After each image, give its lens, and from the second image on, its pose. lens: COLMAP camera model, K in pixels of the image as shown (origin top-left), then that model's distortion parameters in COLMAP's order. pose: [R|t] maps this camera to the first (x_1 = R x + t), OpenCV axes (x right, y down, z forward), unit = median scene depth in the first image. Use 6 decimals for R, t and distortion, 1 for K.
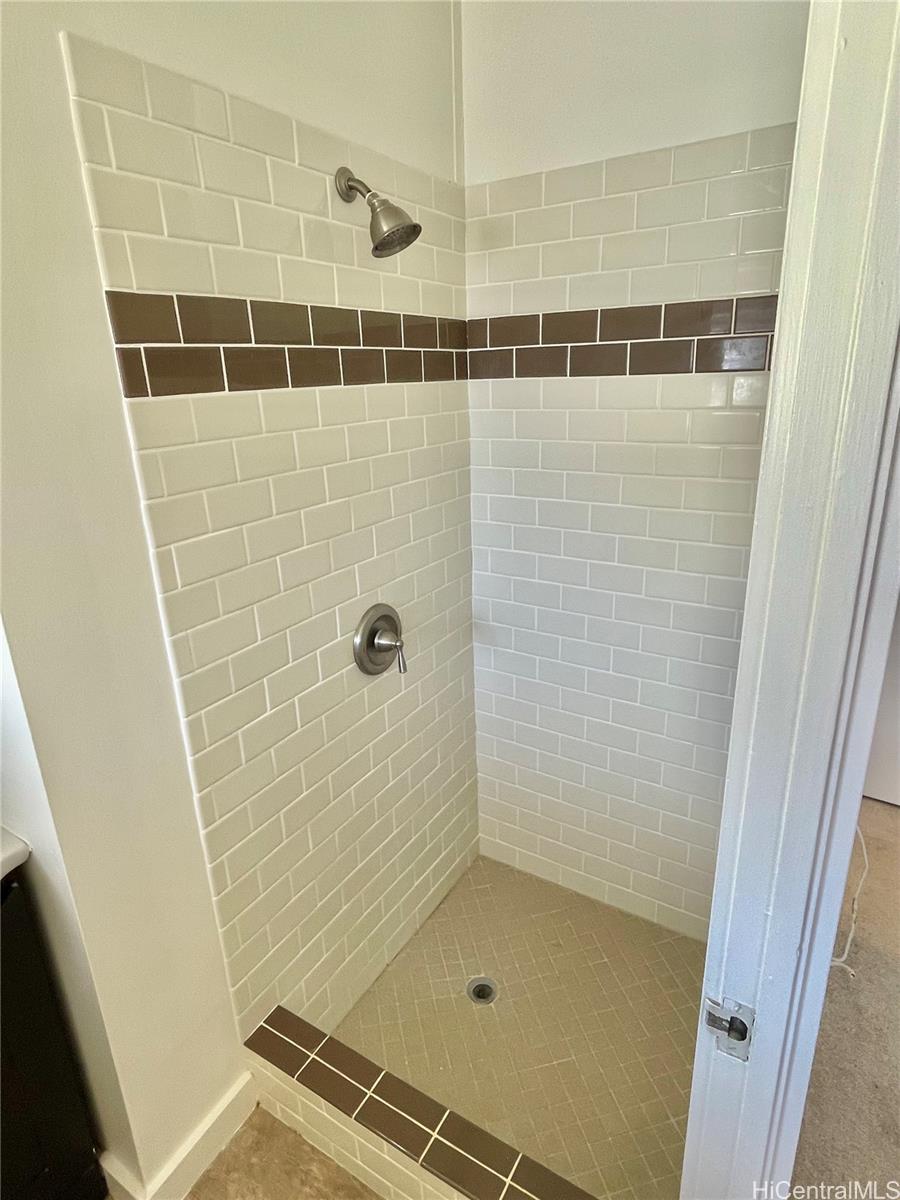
lens RADIAL K [[671.4, 0, 450.0], [0, 671.4, 600.0], [0, 0, 1]] dist [-0.001040, -0.001105]
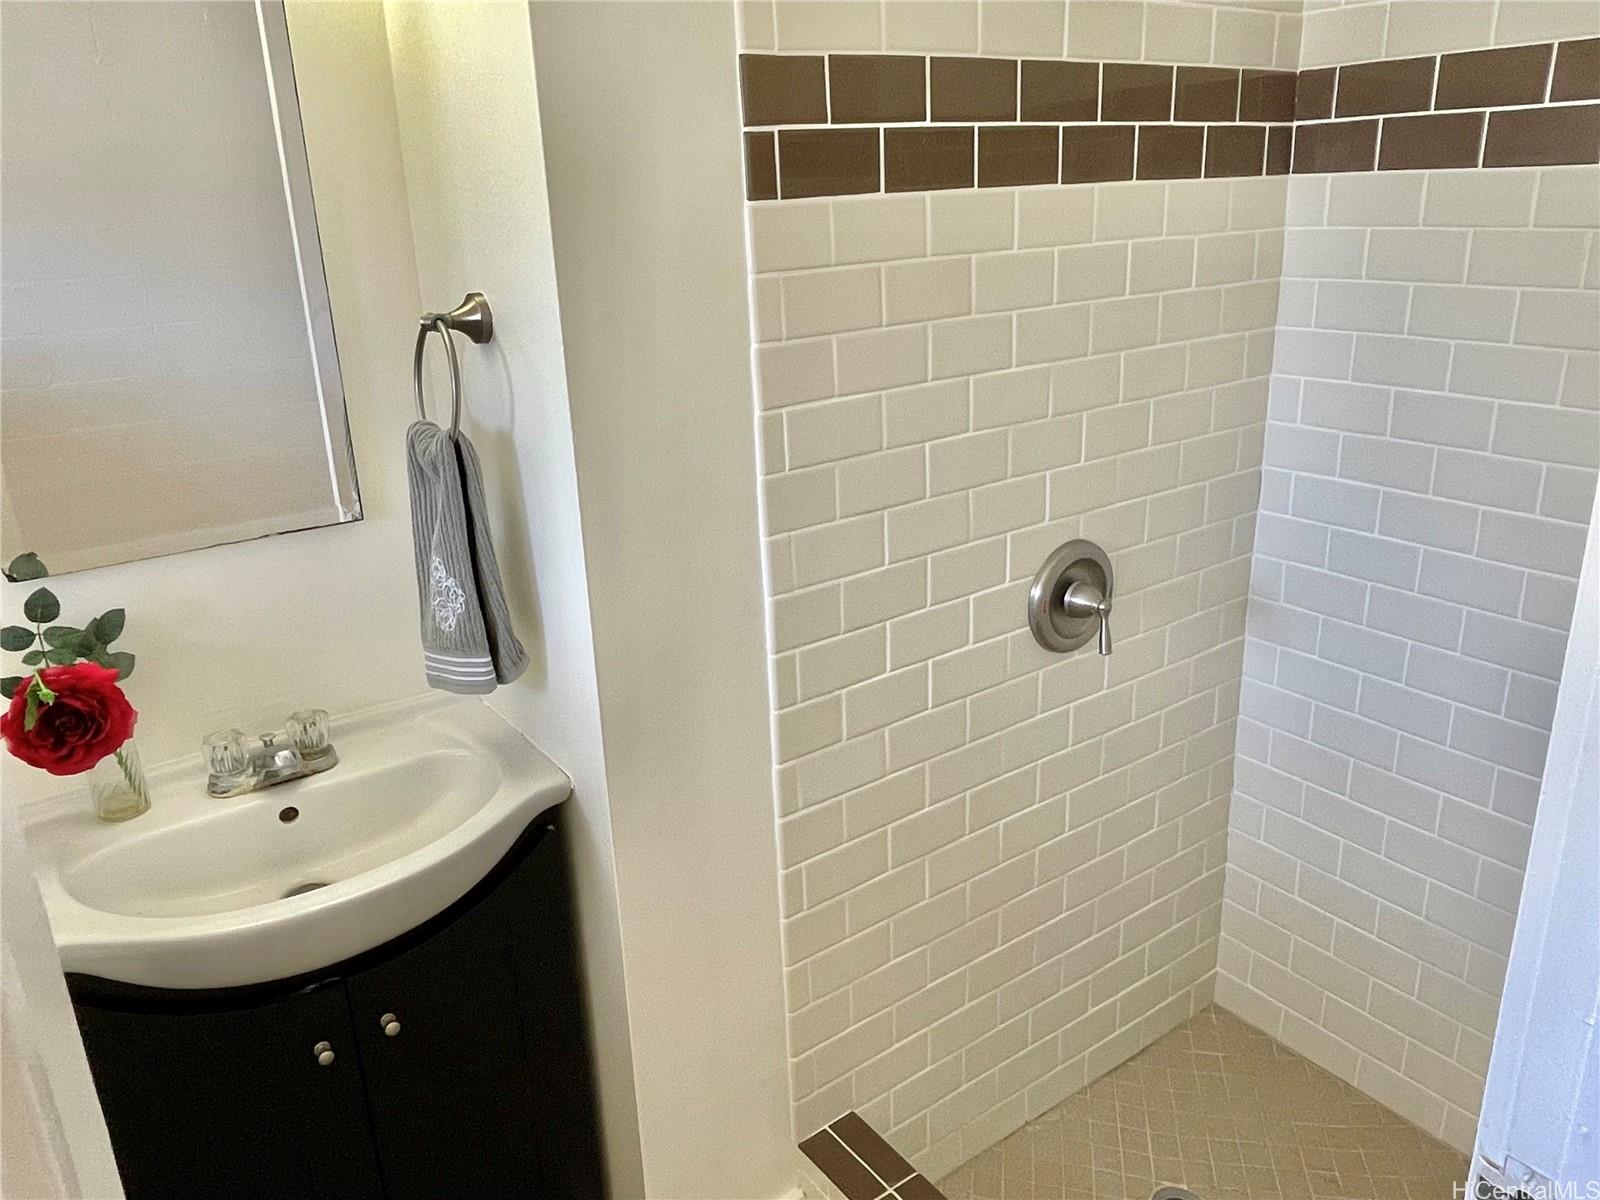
lens RADIAL K [[1167.8, 0, 800.0], [0, 1167.8, 600.0], [0, 0, 1]] dist [0.048181, -0.084702]
pose [[0.925523, 0.122343, -0.358385, 0.062447], [-0.113481, 0.992486, 0.045746, 0.050694], [0.361289, -0.001669, 0.932452, -0.134328]]
